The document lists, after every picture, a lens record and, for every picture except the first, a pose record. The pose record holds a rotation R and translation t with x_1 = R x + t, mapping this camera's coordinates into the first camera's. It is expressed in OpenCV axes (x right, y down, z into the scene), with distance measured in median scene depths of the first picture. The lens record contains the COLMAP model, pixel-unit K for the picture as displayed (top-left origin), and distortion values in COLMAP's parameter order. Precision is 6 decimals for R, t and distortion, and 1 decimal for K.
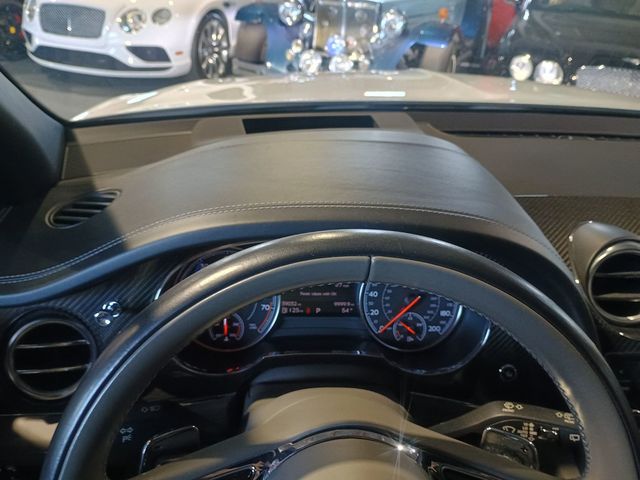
lens RADIAL K [[570.1, 0, 315.8], [0, 570.1, 236.0], [0, 0, 1]] dist [0.060960, -0.072643]
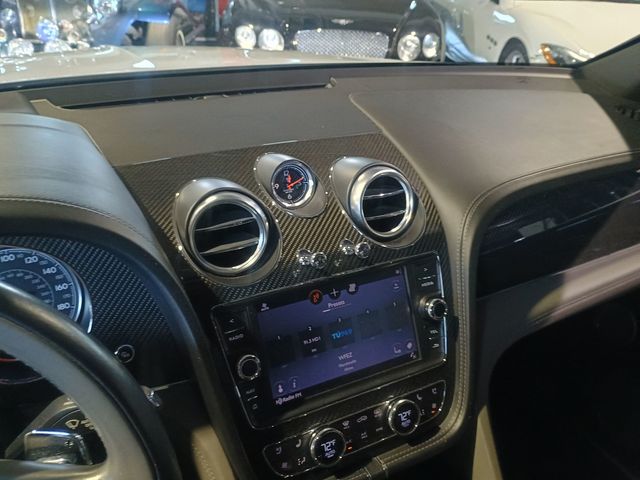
lens RADIAL K [[570.1, 0, 315.8], [0, 570.1, 236.0], [0, 0, 1]] dist [0.060960, -0.072643]
pose [[0.913910, -0.207326, 0.348976, 0.044661], [0.194627, 0.978269, 0.071491, 0.005950], [-0.356214, 0.002584, 0.934401, 0.001498]]
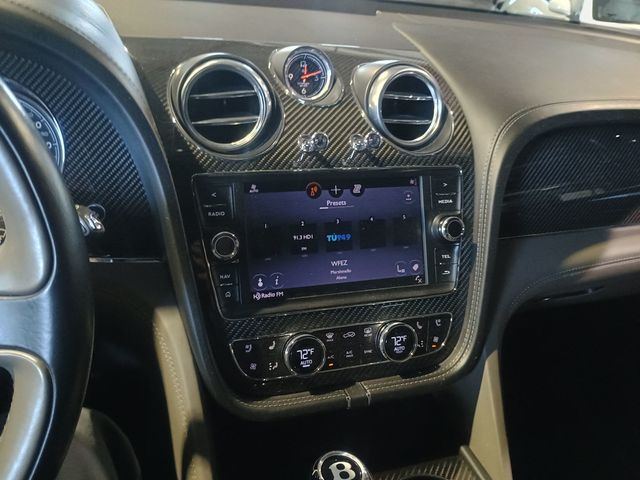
lens RADIAL K [[570.1, 0, 315.8], [0, 570.1, 236.0], [0, 0, 1]] dist [0.060960, -0.072643]
pose [[0.960951, -0.081531, 0.264435, 0.056877], [0.077861, 0.996667, 0.024345, 0.037194], [-0.265539, -0.002805, 0.964096, 0.011712]]
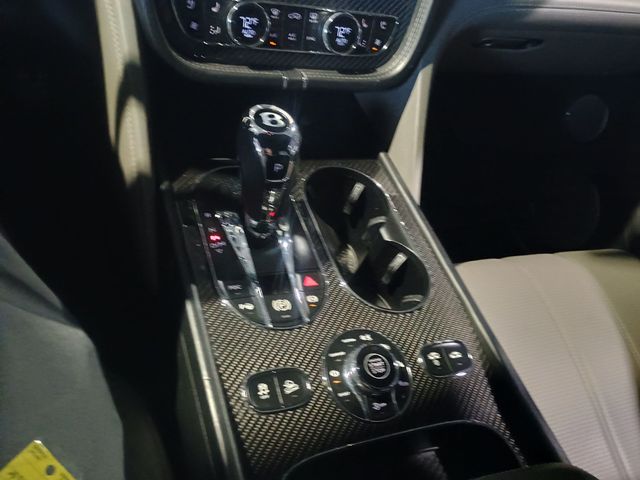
lens RADIAL K [[570.1, 0, 315.8], [0, 570.1, 236.0], [0, 0, 1]] dist [0.060960, -0.072643]
pose [[0.935298, -0.049150, 0.350431, 0.053600], [-0.078714, 0.936597, 0.341452, 0.063869], [-0.344995, -0.346943, 0.872129, 0.003737]]
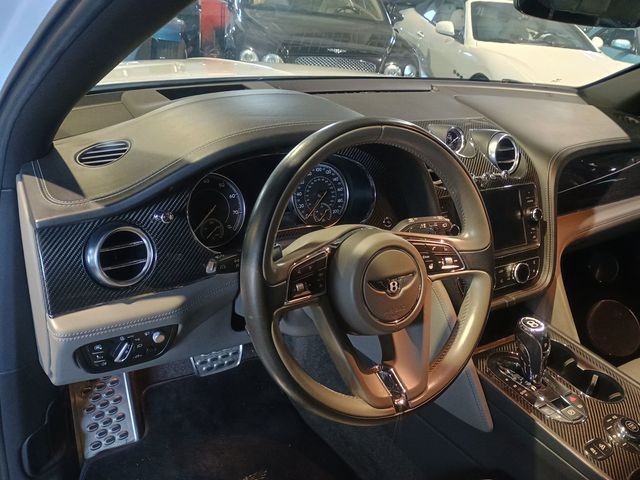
lens RADIAL K [[570.1, 0, 315.8], [0, 570.1, 236.0], [0, 0, 1]] dist [0.060960, -0.072643]
pose [[0.875588, -0.168477, 0.452727, -0.085195], [0.165663, 0.985100, 0.046195, 0.022272], [-0.453764, 0.034553, 0.890452, -0.056247]]
